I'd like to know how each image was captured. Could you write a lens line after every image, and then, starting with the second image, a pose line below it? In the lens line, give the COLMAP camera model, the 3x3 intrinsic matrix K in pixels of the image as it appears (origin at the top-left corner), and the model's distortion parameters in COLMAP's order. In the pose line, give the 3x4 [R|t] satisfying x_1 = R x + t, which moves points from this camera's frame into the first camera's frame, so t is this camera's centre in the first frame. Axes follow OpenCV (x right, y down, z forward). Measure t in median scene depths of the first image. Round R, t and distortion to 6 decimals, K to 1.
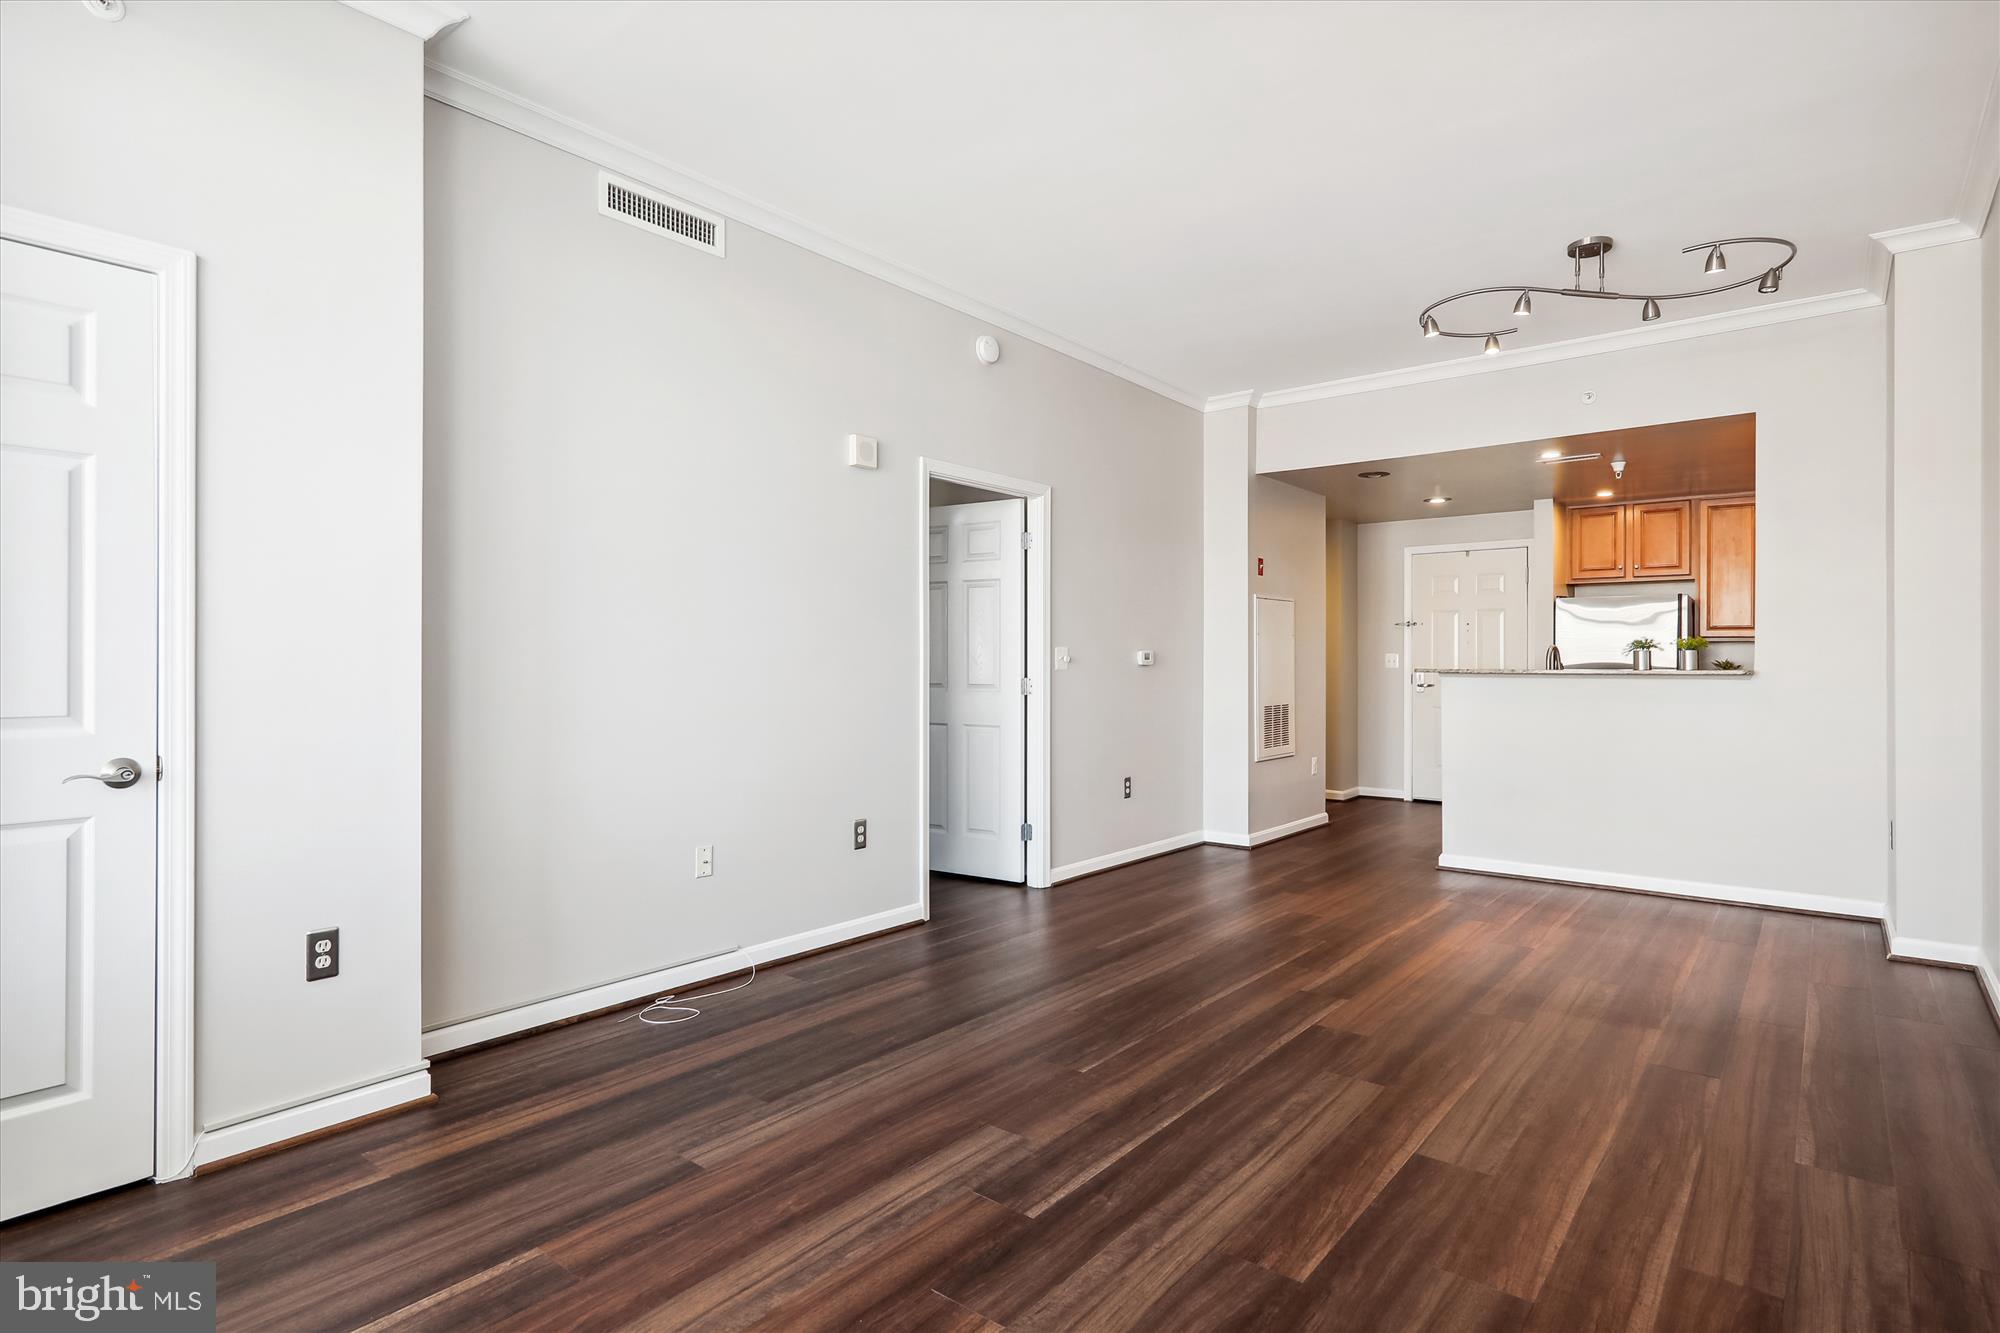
lens RADIAL K [[1032.4, 0, 998.1], [0, 1032.4, 653.2], [0, 0, 1]] dist [0.003274, 0.000745]
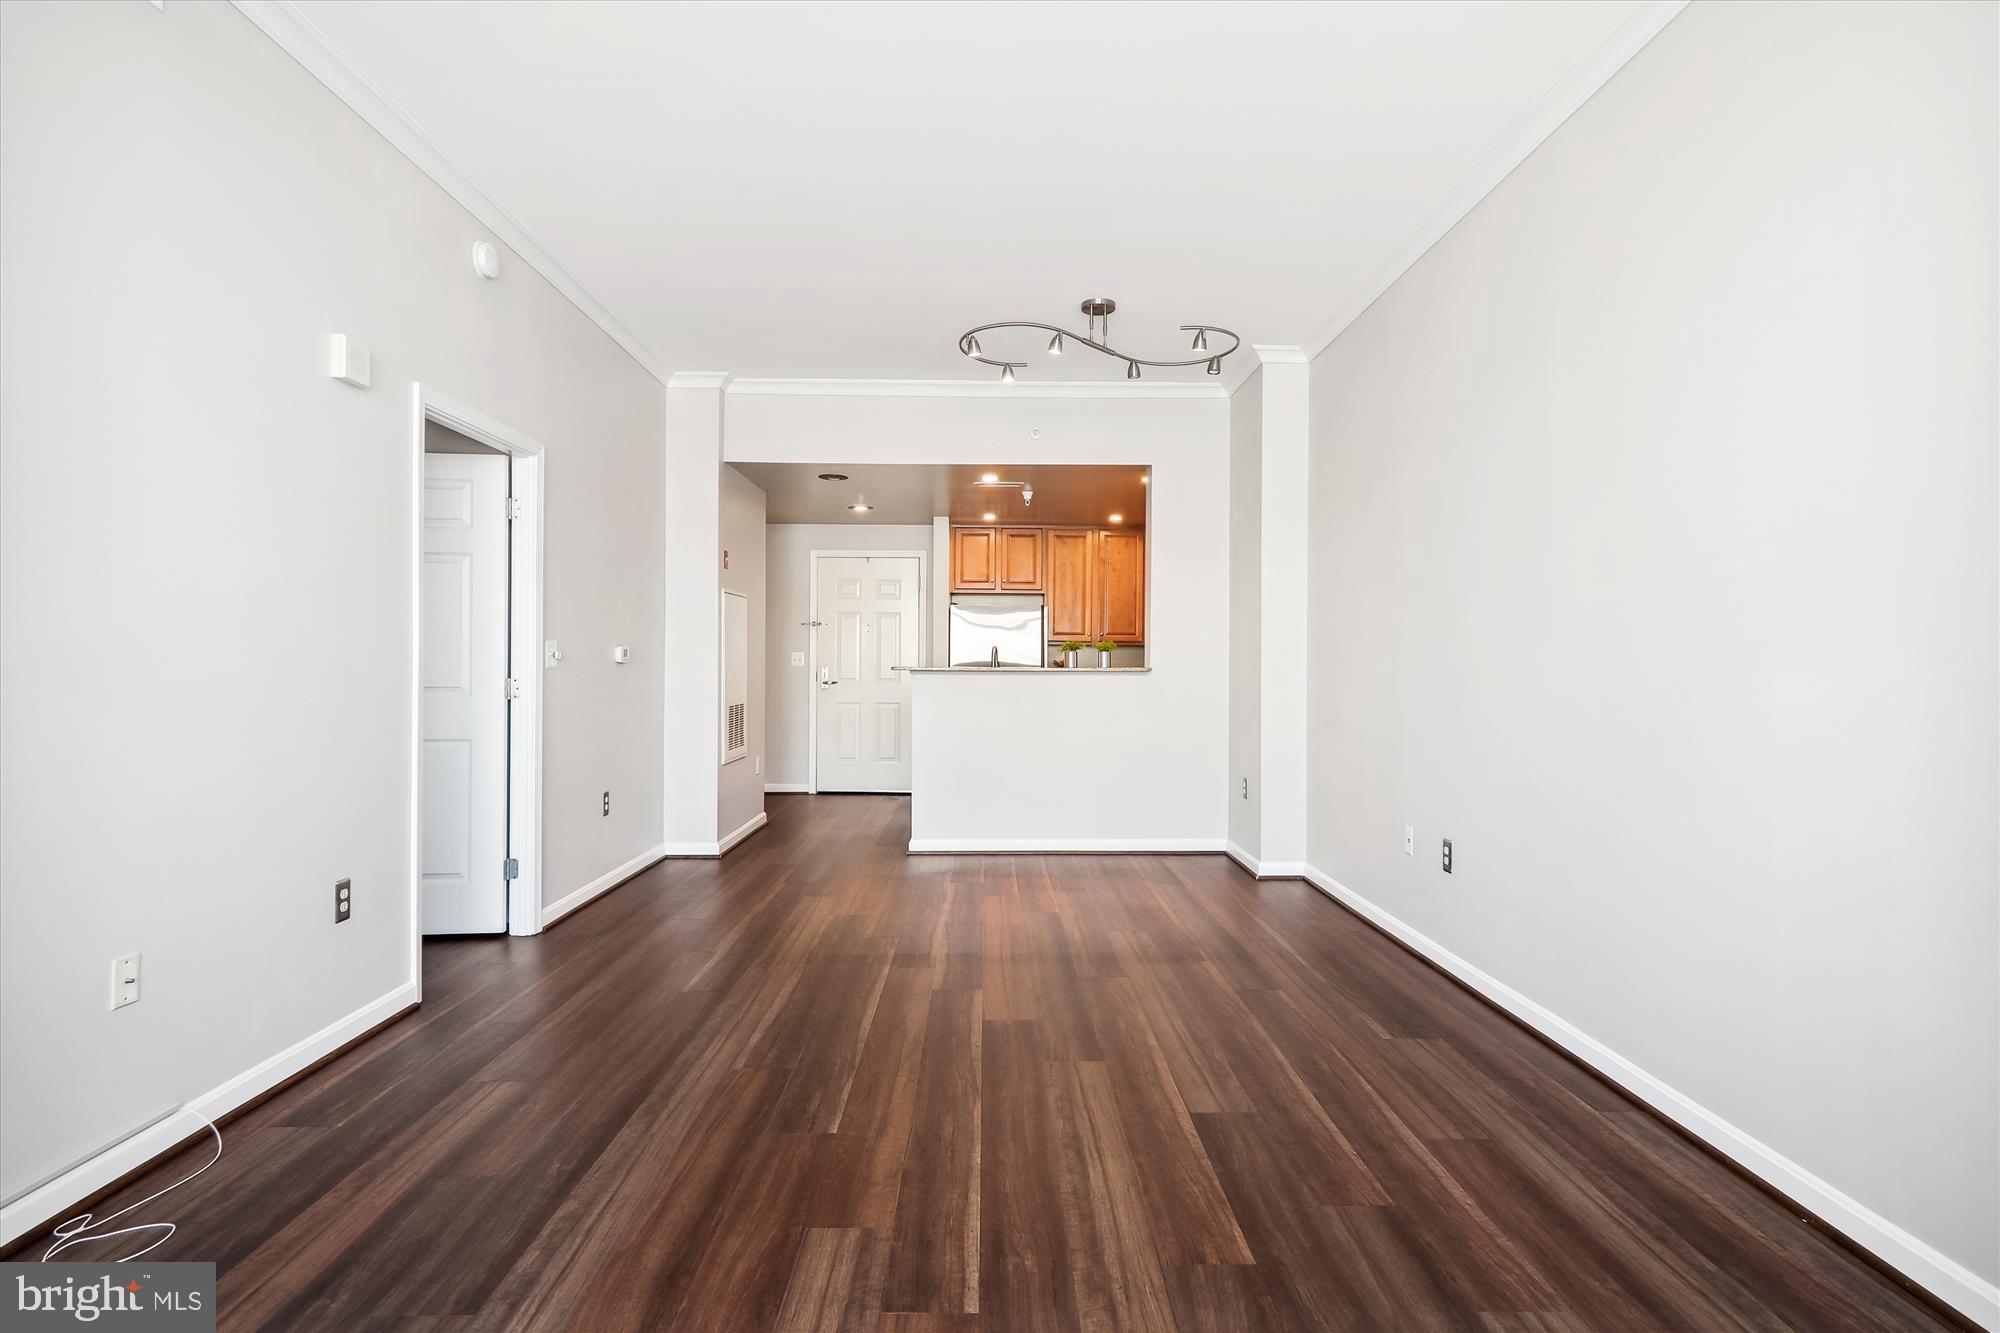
lens RADIAL K [[1032.4, 0, 1007.9], [0, 1032.4, 642.7], [0, 0, 1]] dist [0.003274, 0.000745]
pose [[0.763038, 0.014630, 0.646188, -0.234615], [-0.008450, 0.999884, -0.012659, 0.004086], [-0.646298, 0.004199, 0.763073, 0.156813]]
